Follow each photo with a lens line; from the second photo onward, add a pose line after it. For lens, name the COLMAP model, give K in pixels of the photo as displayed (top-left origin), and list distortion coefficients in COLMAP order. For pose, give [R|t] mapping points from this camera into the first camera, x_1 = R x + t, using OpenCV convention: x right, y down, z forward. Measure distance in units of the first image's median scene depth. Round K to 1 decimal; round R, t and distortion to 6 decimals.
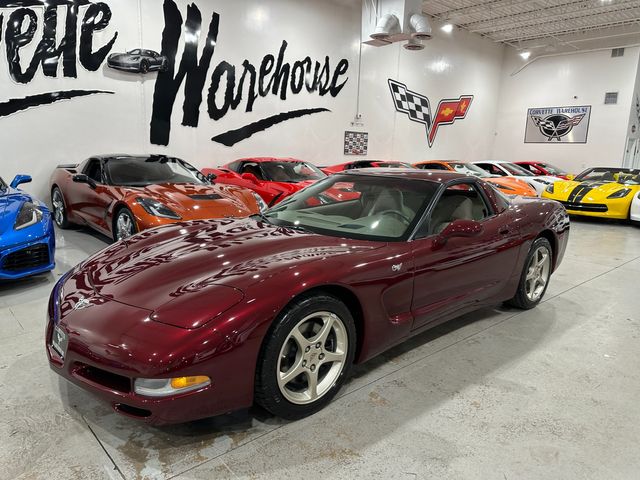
lens RADIAL K [[460.5, 0, 320.0], [0, 460.5, 240.0], [0, 0, 1]] dist [0.008591, -0.003875]
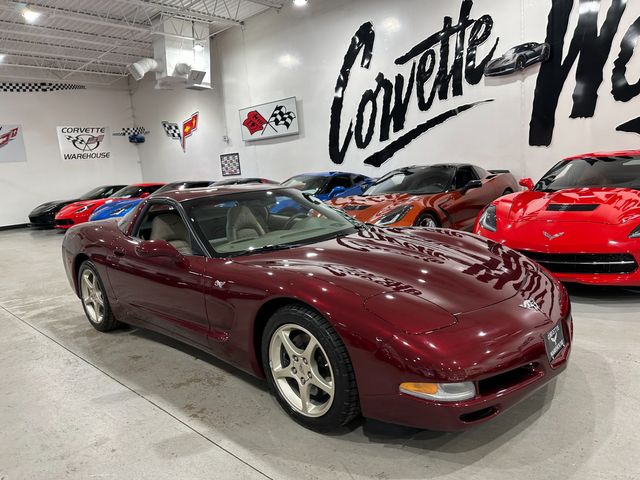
lens RADIAL K [[452.5, 0, 320.4], [0, 452.5, 237.9], [0, 0, 1]] dist [0.105247, -0.164958]
pose [[0.077722, 0.115176, -0.990300, 0.510685], [-0.106582, 0.988572, 0.106610, -0.080517], [0.991262, 0.097262, 0.089109, 0.523181]]
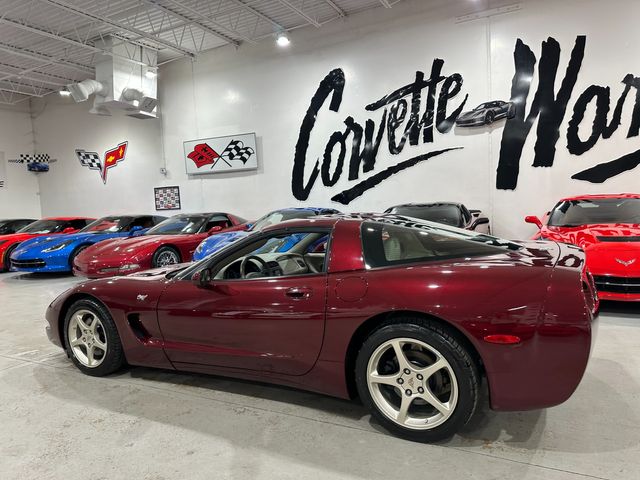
lens RADIAL K [[451.2, 0, 321.1], [0, 451.2, 239.8], [0, 0, 1]] dist [0.100643, -0.144450]
pose [[0.352520, 0.031458, -0.935275, 0.450160], [-0.114939, 0.993323, -0.009912, -0.039749], [0.928719, 0.110994, 0.353782, 0.282626]]
